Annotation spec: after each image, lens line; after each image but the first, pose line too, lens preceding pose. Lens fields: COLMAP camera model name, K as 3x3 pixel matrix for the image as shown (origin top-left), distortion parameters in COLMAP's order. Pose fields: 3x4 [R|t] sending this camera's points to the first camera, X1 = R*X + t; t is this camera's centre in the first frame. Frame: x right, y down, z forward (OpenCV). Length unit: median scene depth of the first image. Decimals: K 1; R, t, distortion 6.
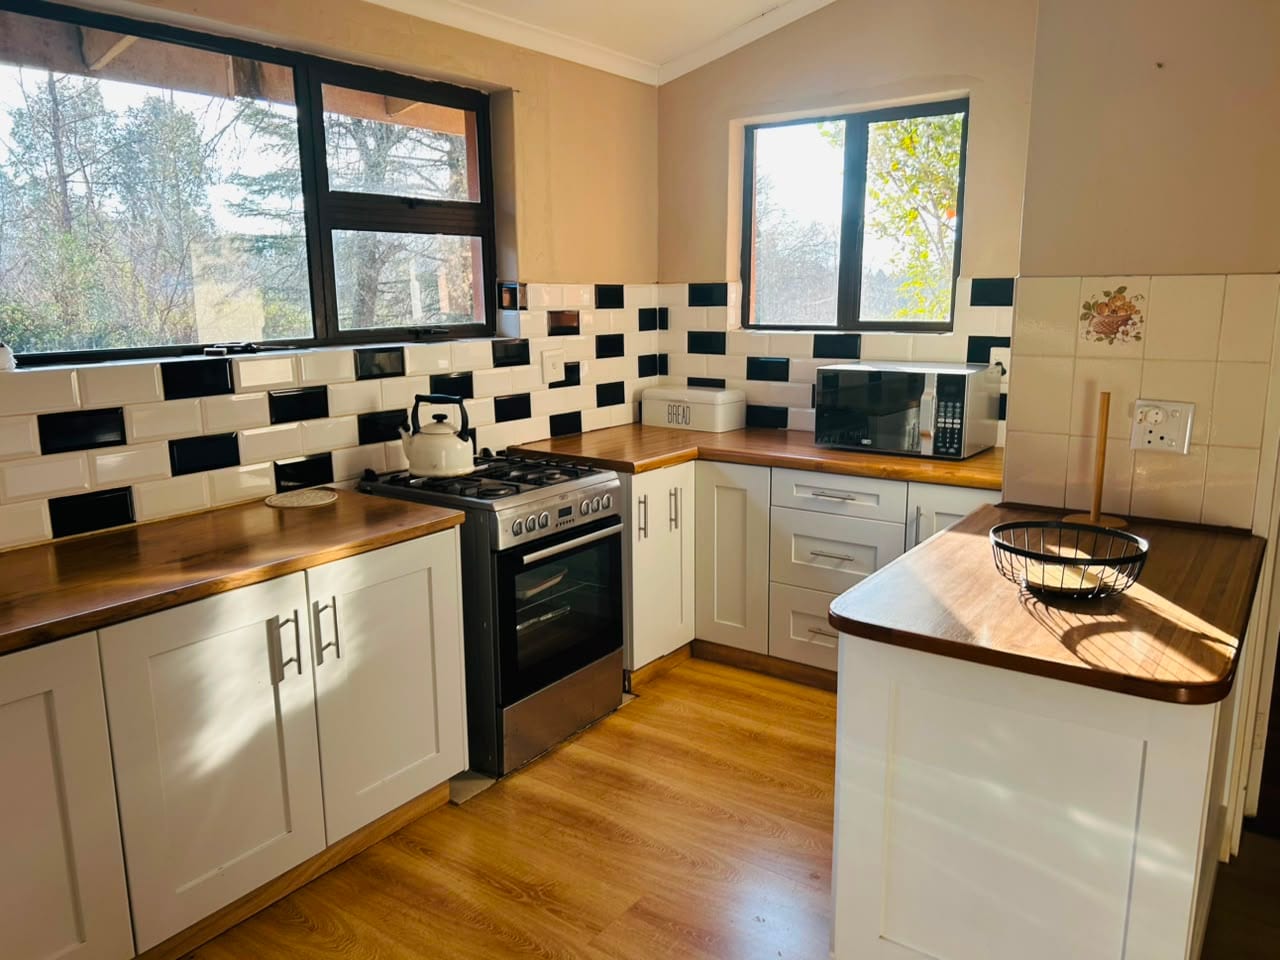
lens RADIAL K [[944.7, 0, 643.7], [0, 944.7, 477.1], [0, 0, 1]] dist [0.056067, -0.016150]
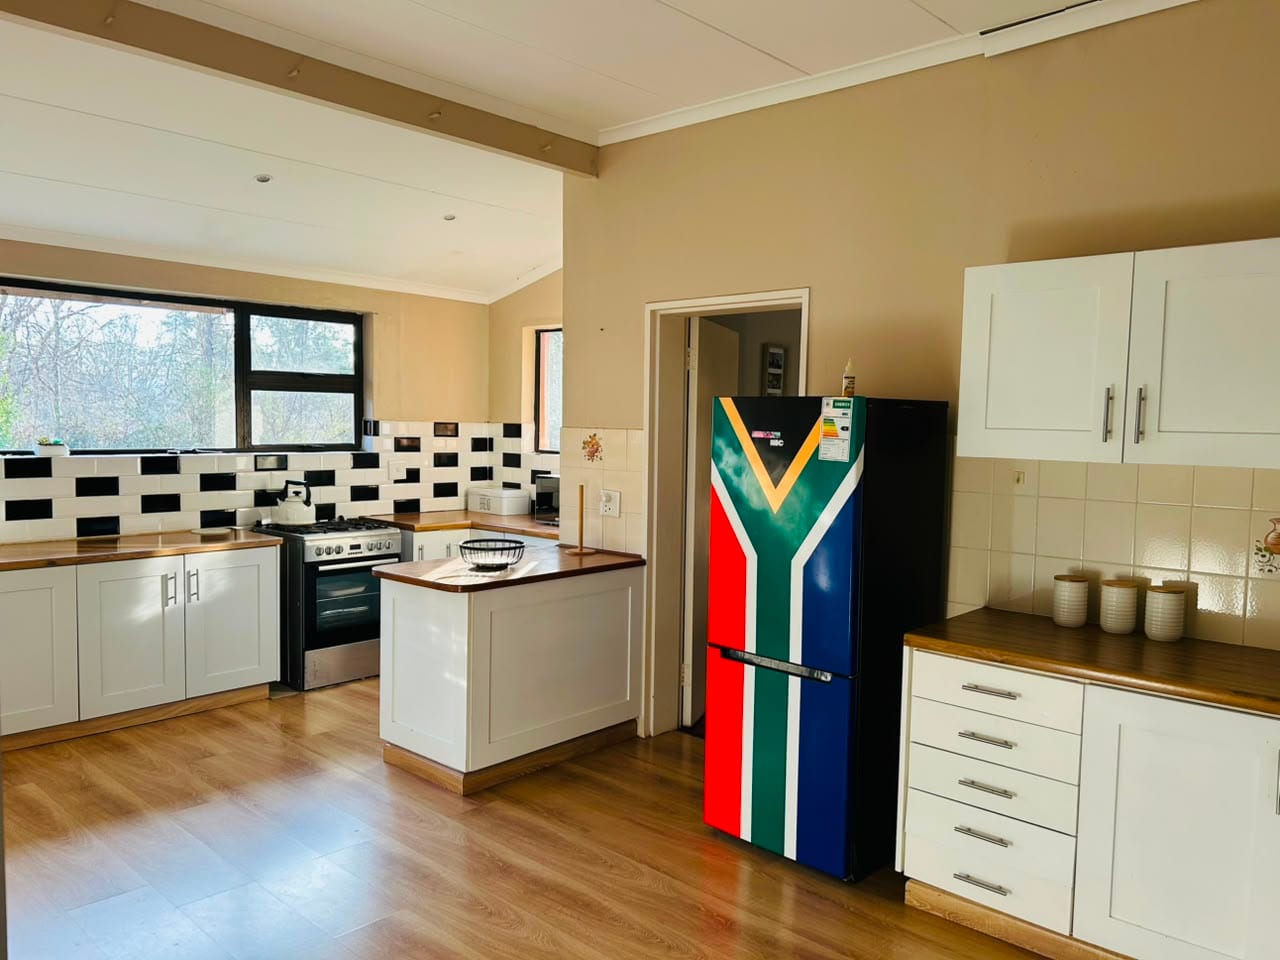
lens RADIAL K [[944.7, 0, 637.1], [0, 944.7, 480.4], [0, 0, 1]] dist [0.056067, -0.016150]
pose [[0.991921, 0.034483, -0.122082, 0.548515], [-0.050280, 0.990397, -0.128782, 0.097032], [0.116469, 0.133880, 0.984130, -0.603858]]
